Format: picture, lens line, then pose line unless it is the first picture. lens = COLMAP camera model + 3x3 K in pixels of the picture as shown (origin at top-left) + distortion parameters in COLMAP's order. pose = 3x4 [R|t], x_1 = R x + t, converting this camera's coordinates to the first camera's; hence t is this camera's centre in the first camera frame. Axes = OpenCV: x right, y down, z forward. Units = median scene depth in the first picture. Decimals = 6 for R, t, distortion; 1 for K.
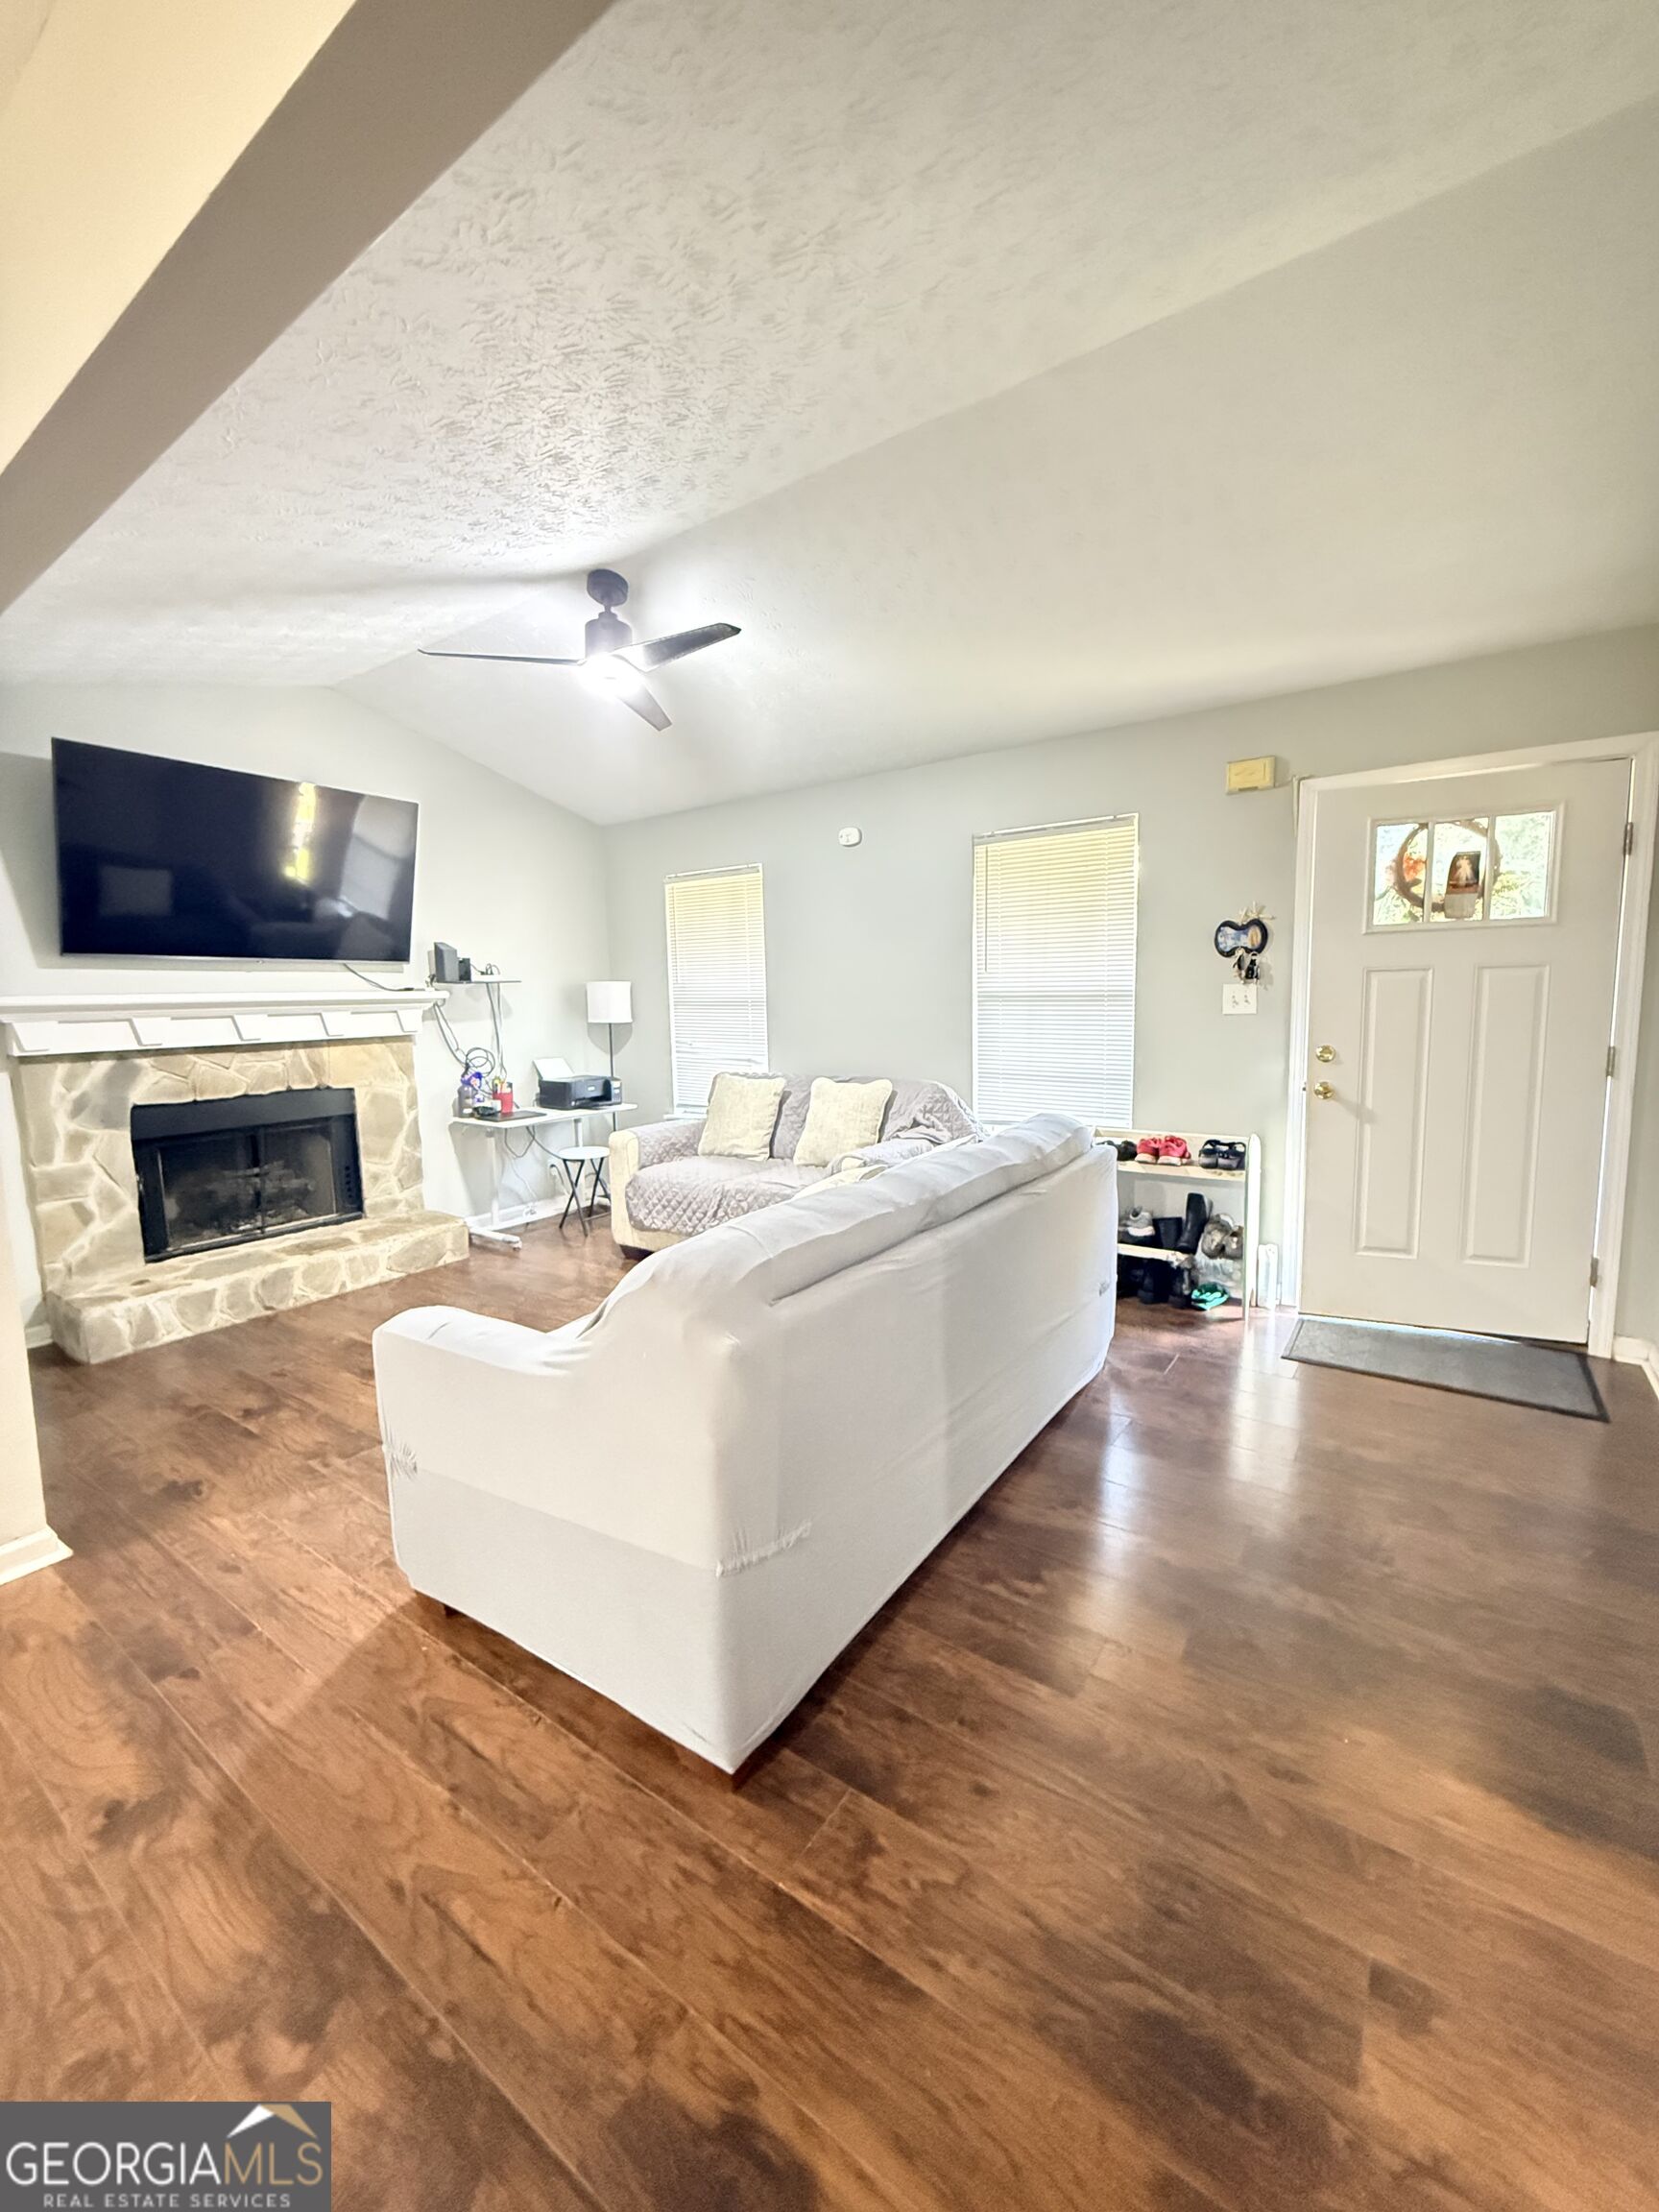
lens RADIAL K [[871.4, 0, 864.1], [0, 871.4, 1105.5], [0, 0, 1]] dist [0.000294, -0.000633]
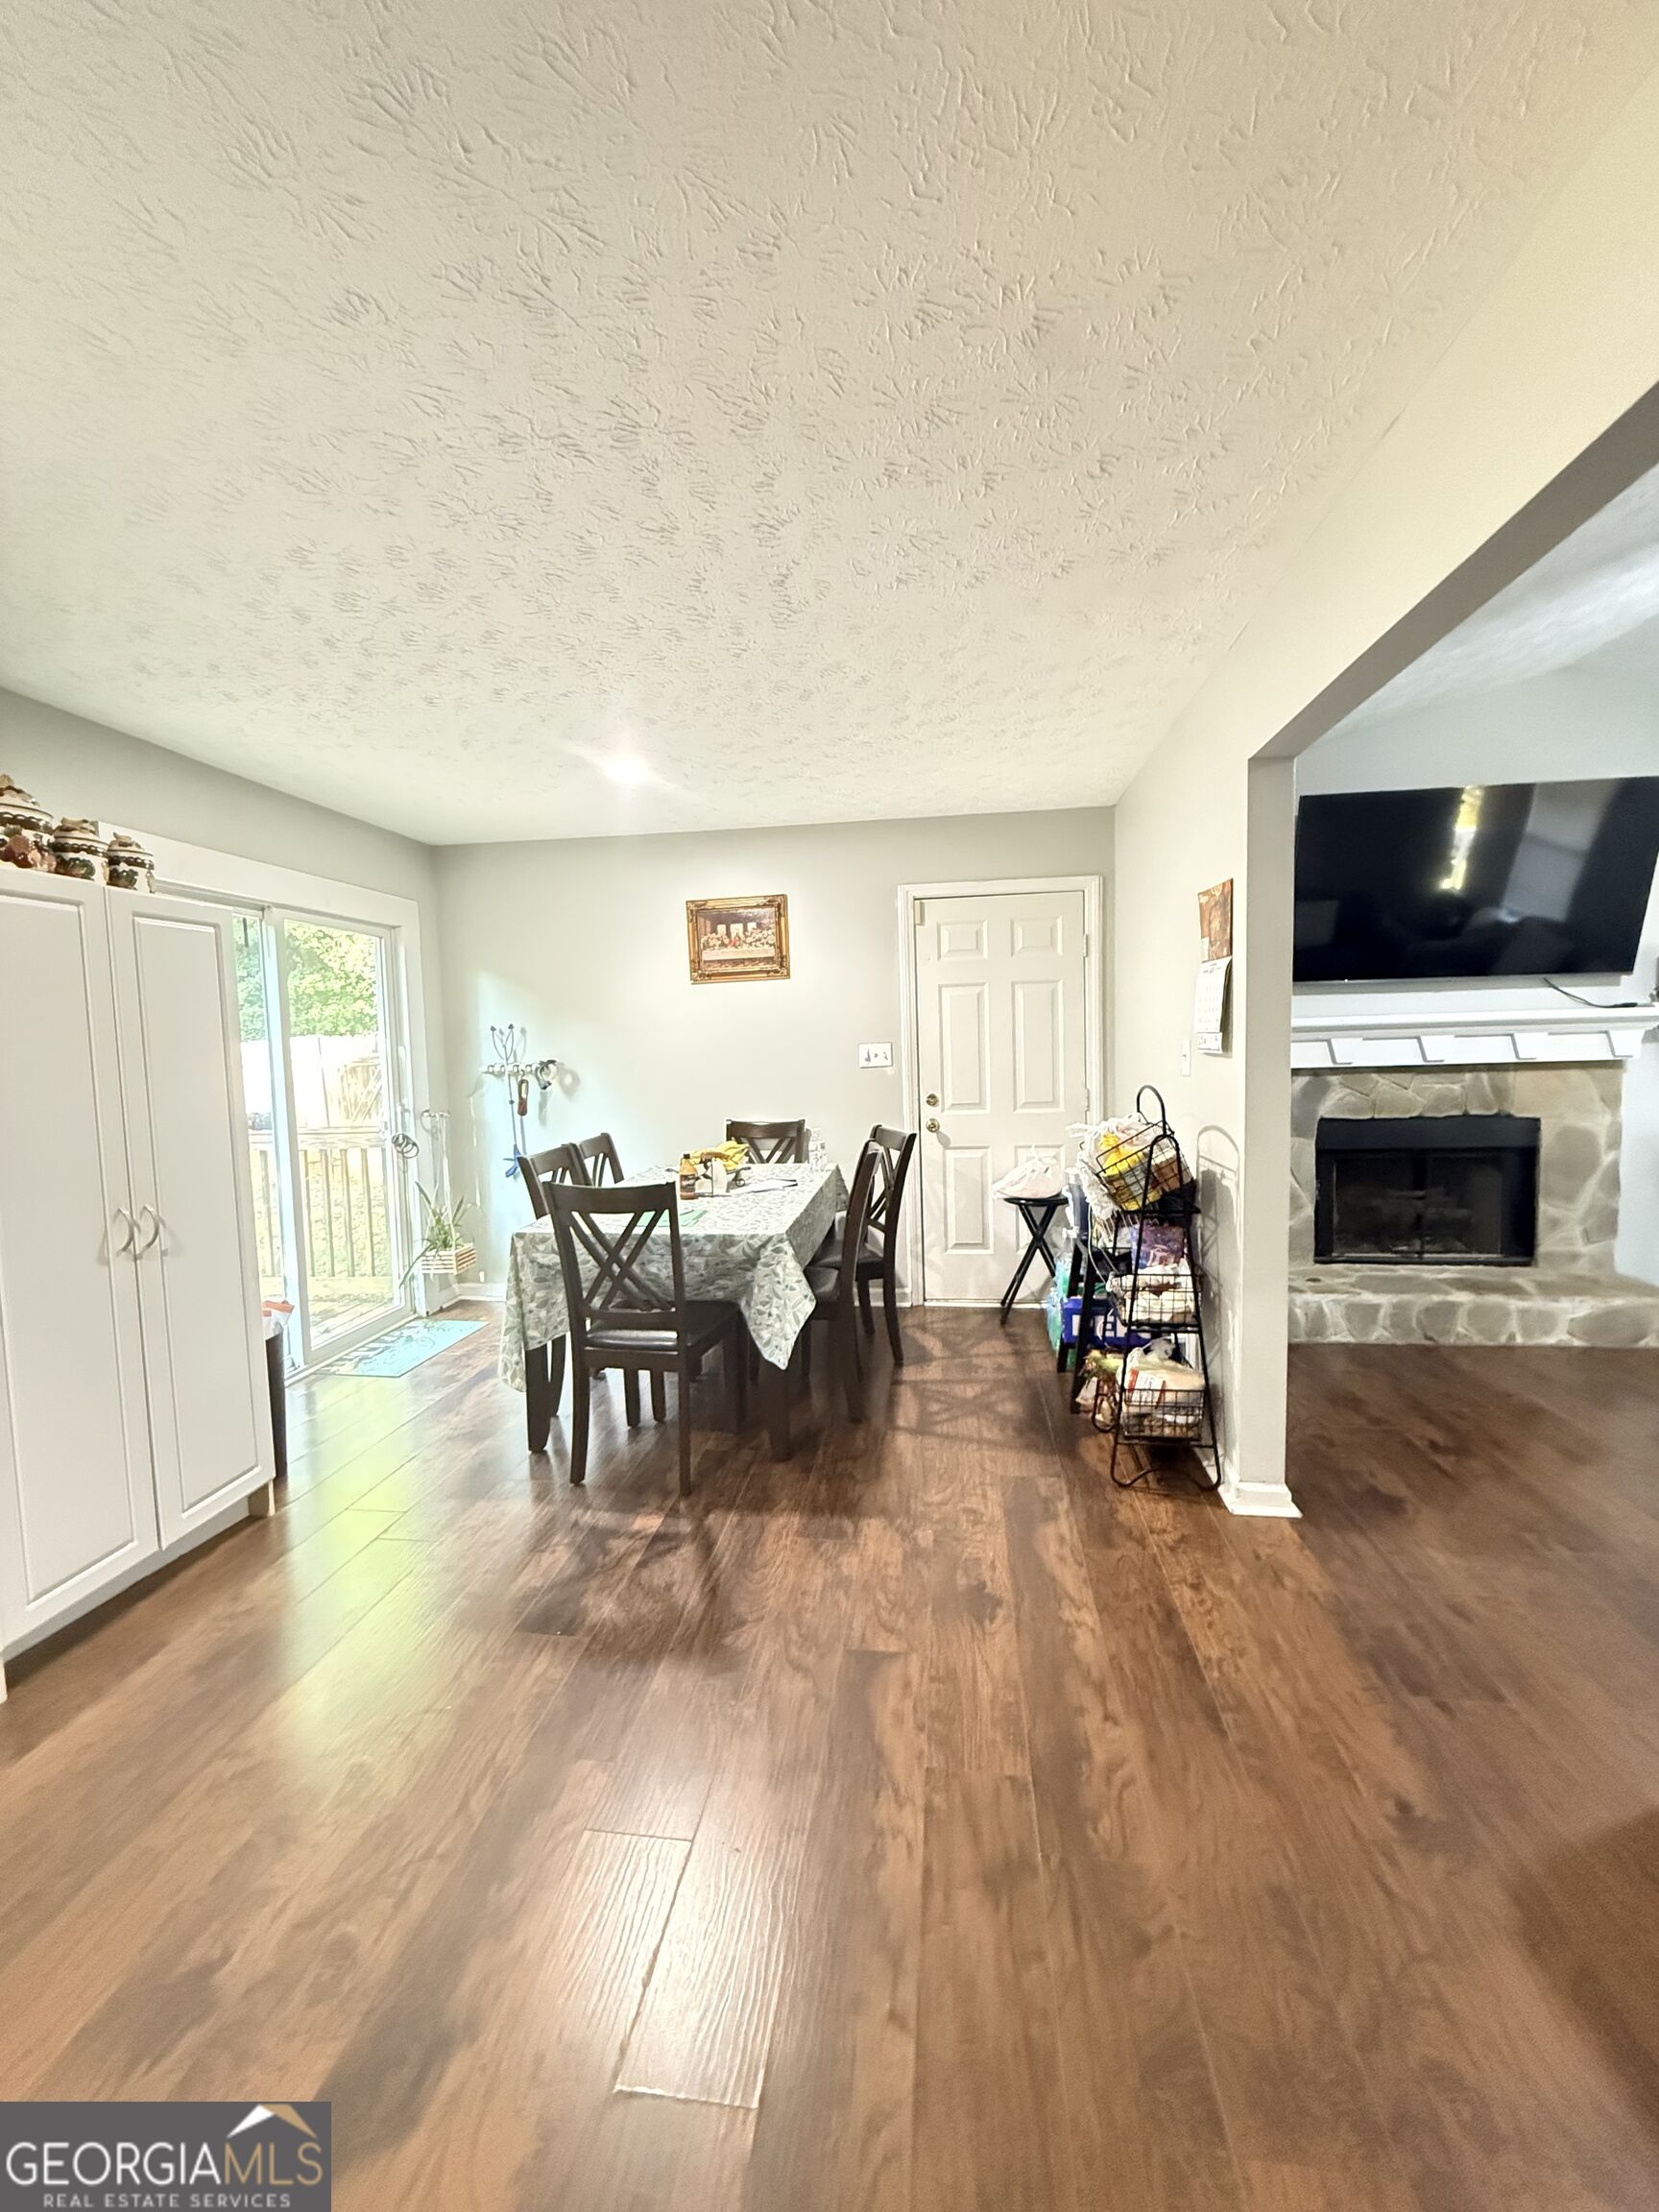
lens RADIAL K [[871.4, 0, 796.9], [0, 871.4, 1101.1], [0, 0, 1]] dist [0.000294, -0.000633]
pose [[0.450021, 0.074255, -0.889926, -0.152443], [-0.091175, 0.995150, 0.036930, -0.001529], [0.888352, 0.064520, 0.454608, -0.081045]]
